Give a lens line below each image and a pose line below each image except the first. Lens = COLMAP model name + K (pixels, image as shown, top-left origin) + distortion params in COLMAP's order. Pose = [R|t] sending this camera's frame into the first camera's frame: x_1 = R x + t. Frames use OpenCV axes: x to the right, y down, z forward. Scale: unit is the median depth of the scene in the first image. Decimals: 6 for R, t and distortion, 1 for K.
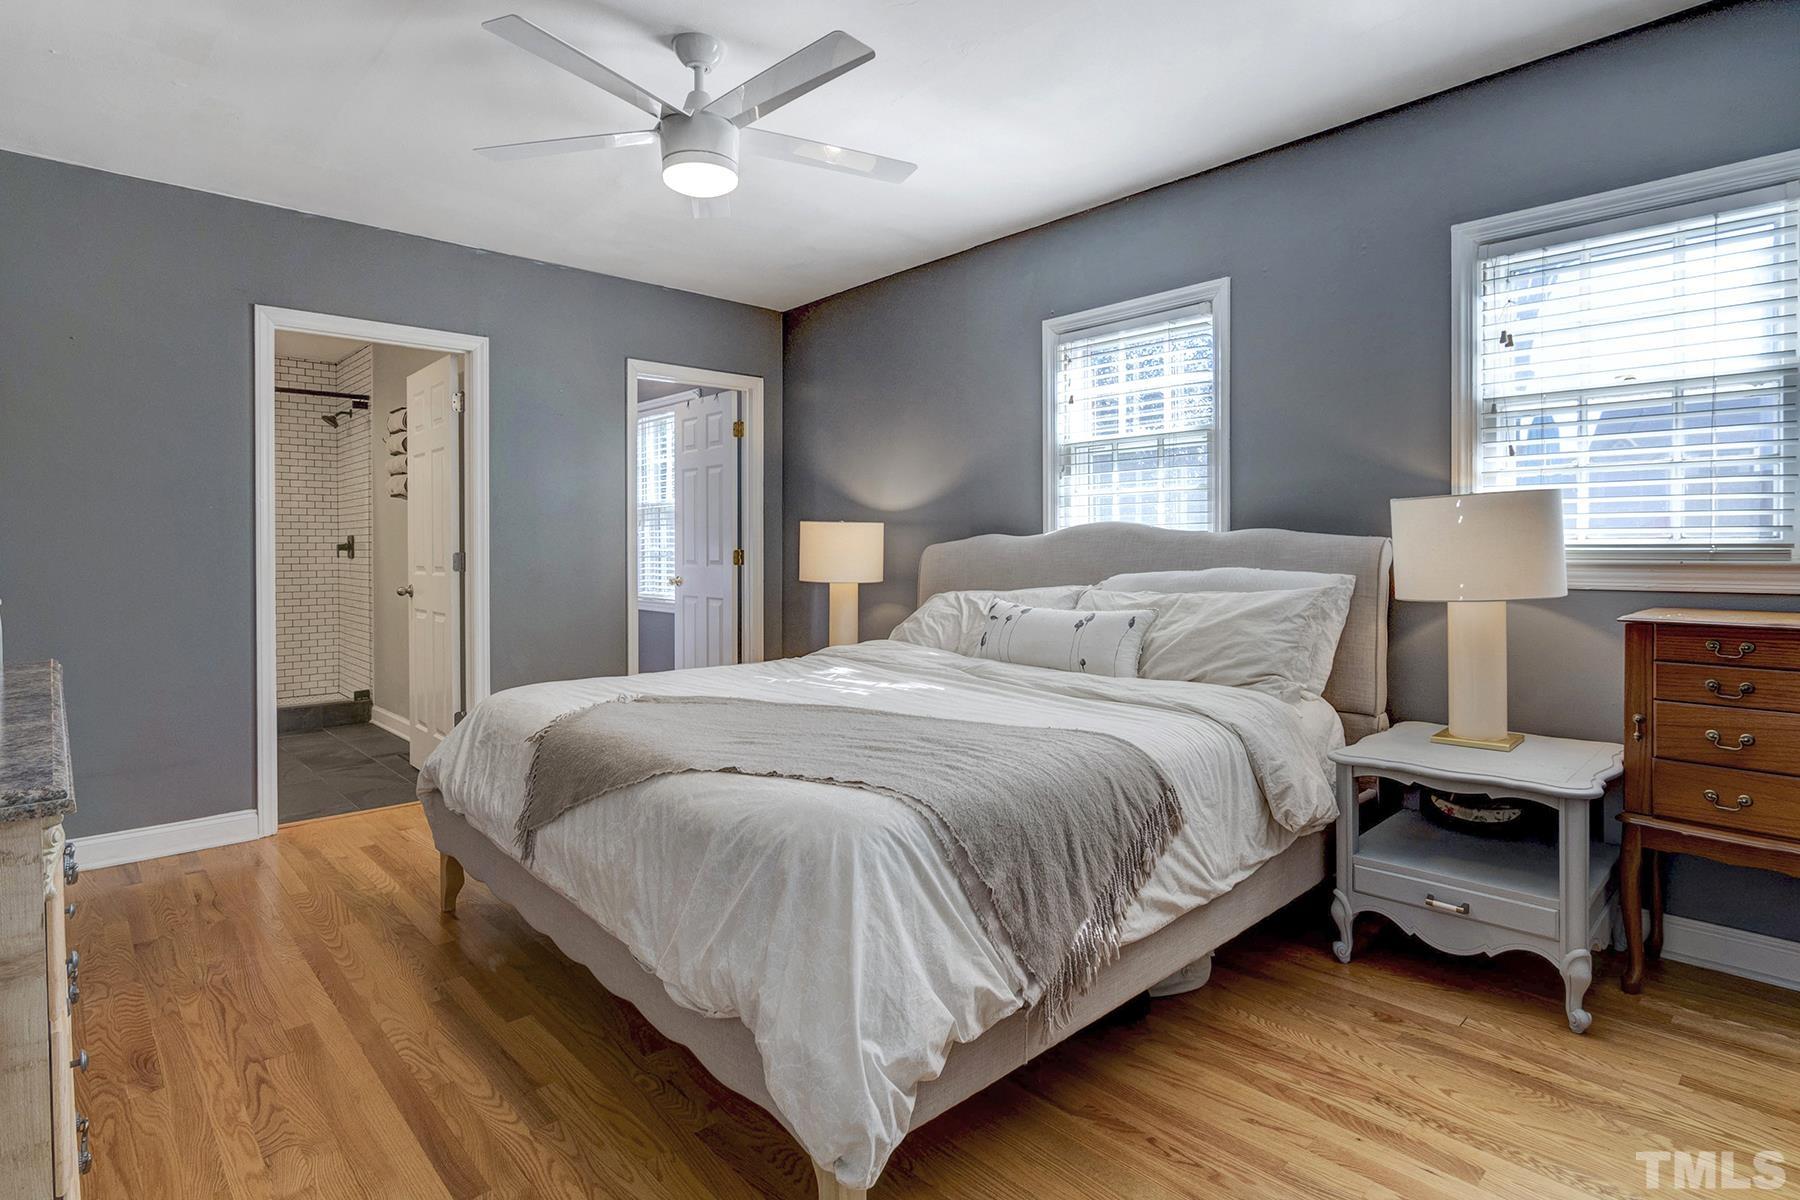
lens RADIAL K [[905.3, 0, 913.5], [0, 905.3, 552.3], [0, 0, 1]] dist [-0.006669, -0.002590]
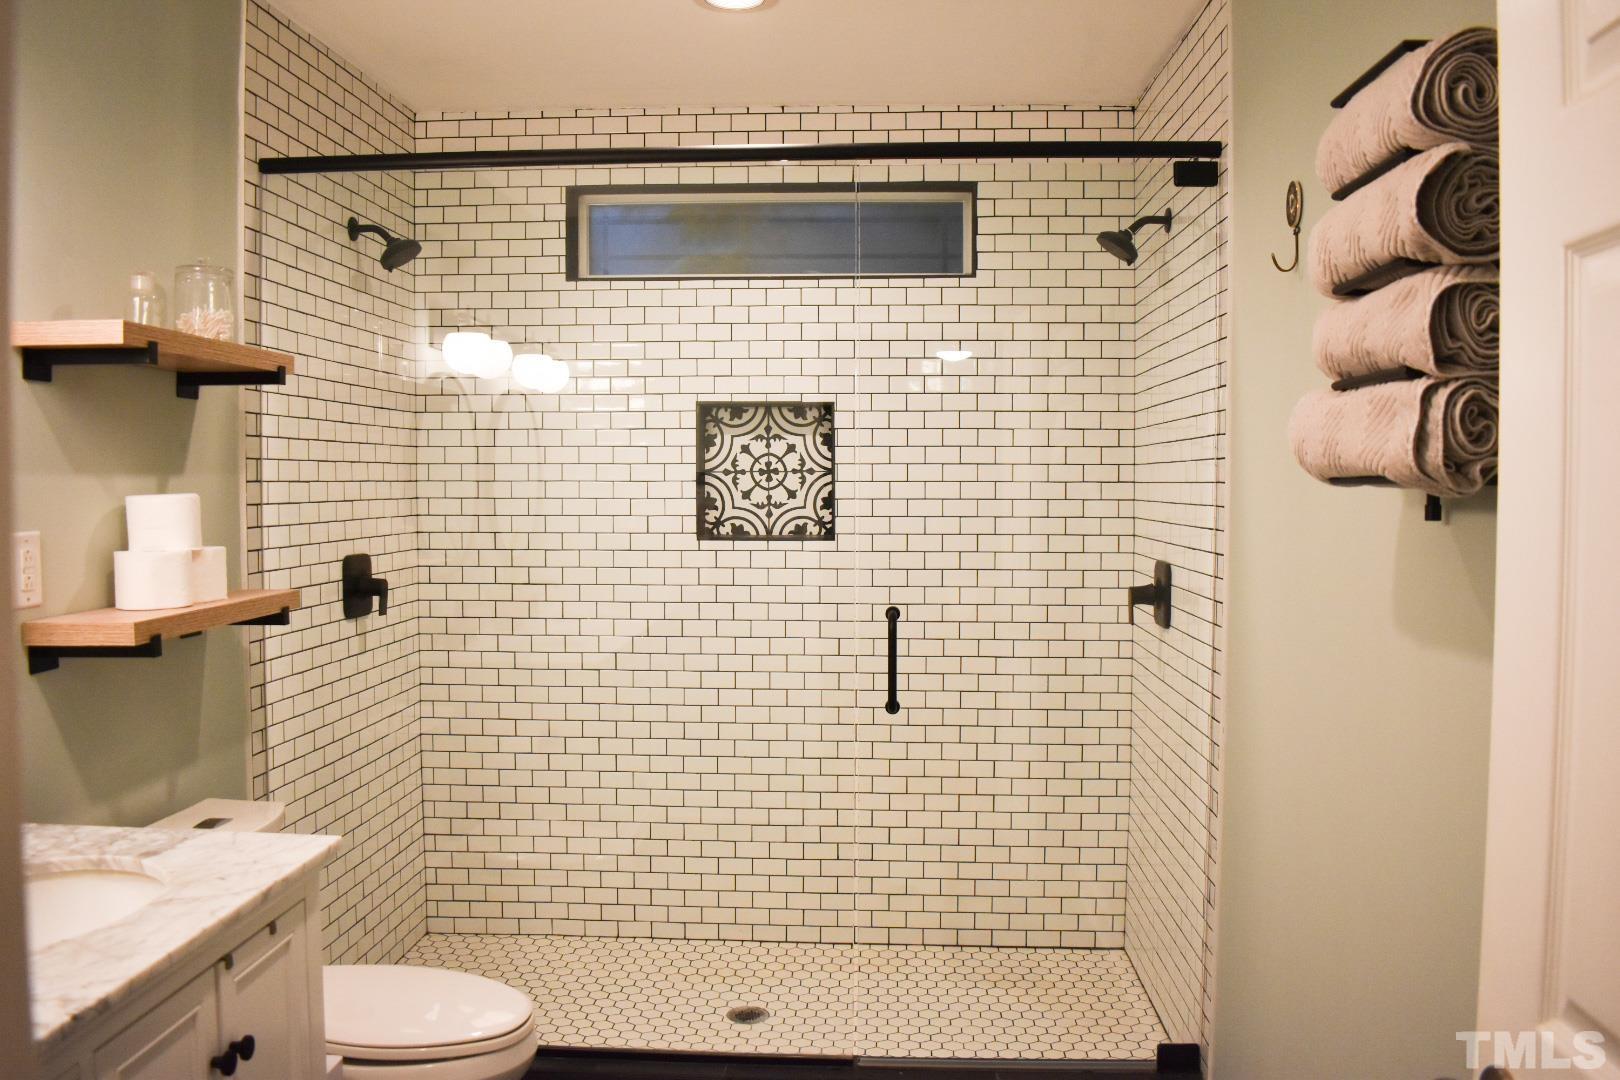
lens RADIAL K [[1266.3, 0, 810.7], [0, 1266.3, 536.3], [0, 0, 1]] dist [-0.099846, 0.022459]
pose [[0.682118, 0.035248, -0.730392, -0.357935], [-0.010917, 0.999217, 0.038026, -0.046923], [0.731161, -0.017964, 0.681968, 0.562301]]
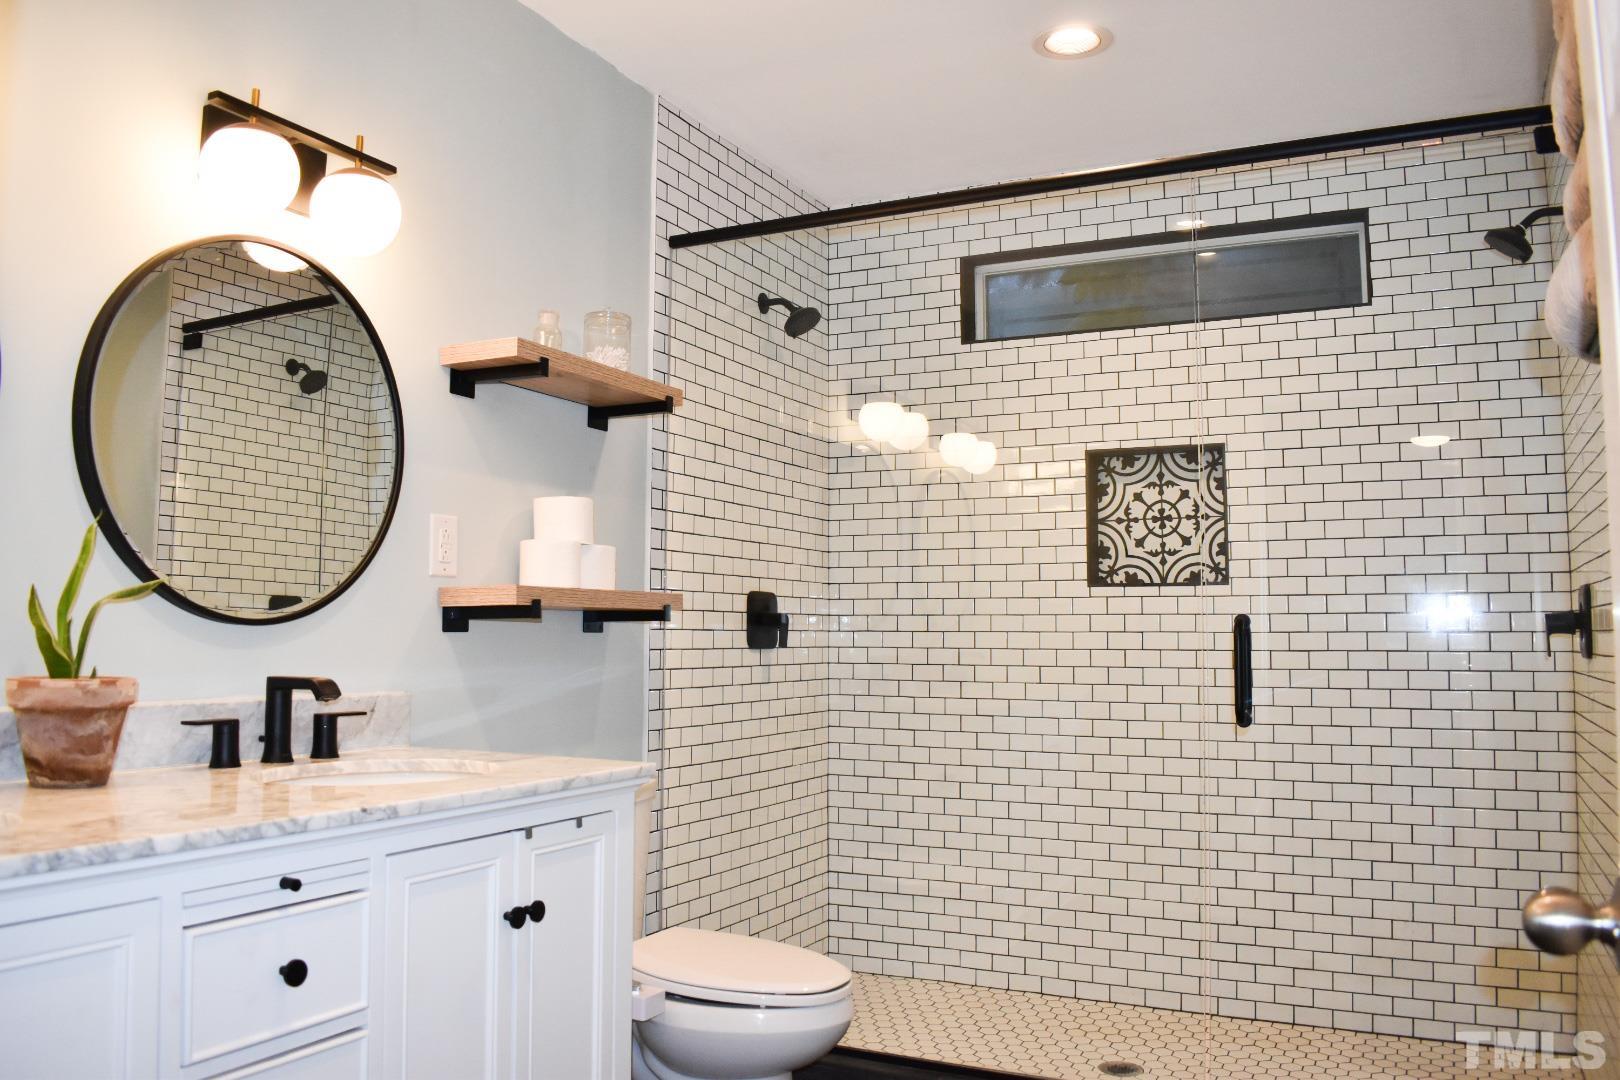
lens RADIAL K [[1266.3, 0, 804.7], [0, 1266.3, 534.5], [0, 0, 1]] dist [-0.099846, 0.022459]
pose [[0.330501, -0.071845, -0.941067, -0.312853], [-0.016874, 0.996489, -0.082002, 0.003227], [0.943655, 0.042981, 0.328128, 0.605491]]
